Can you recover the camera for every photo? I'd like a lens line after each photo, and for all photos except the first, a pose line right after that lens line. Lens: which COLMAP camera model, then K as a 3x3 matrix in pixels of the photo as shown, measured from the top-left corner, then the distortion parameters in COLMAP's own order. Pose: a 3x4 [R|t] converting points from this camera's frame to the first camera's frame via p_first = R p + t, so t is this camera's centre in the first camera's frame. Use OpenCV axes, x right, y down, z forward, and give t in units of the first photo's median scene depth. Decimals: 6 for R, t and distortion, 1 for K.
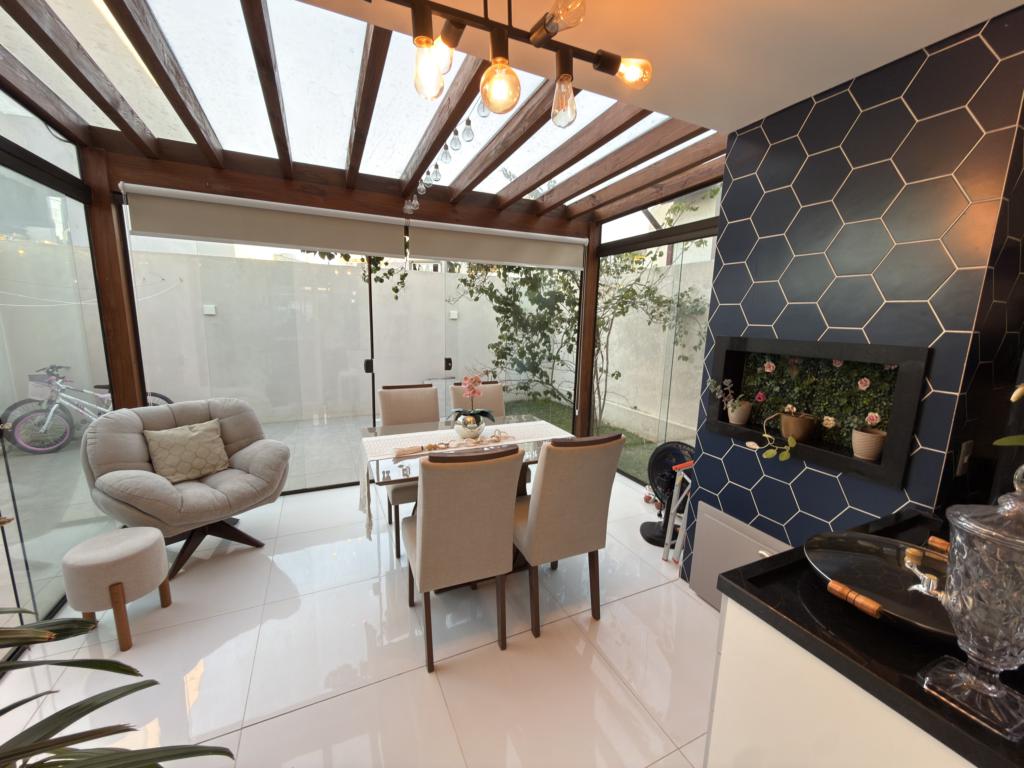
lens RADIAL K [[408.6, 0, 510.6], [0, 408.6, 387.1], [0, 0, 1]] dist [0.000892, -0.000837]
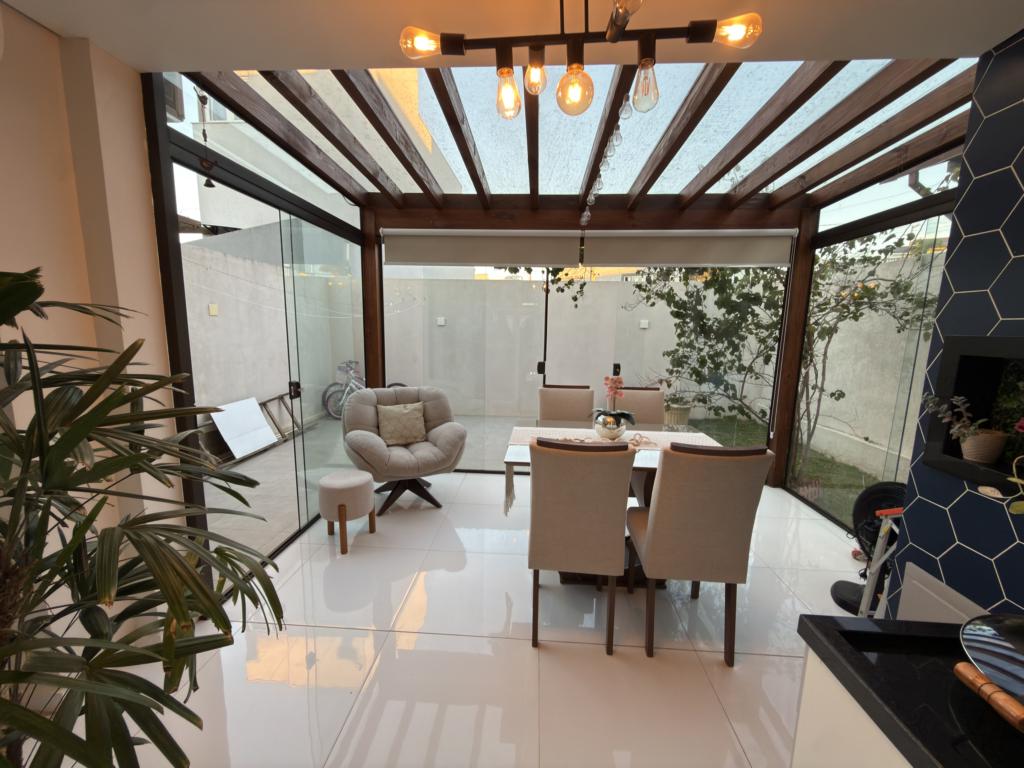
lens RADIAL K [[408.6, 0, 512.7], [0, 408.6, 386.5], [0, 0, 1]] dist [0.000892, -0.000837]
pose [[0.876150, 0.061746, -0.478067, 0.150403], [-0.078780, 0.996769, -0.015640, 0.029152], [0.475557, 0.051365, 0.878184, 0.004214]]
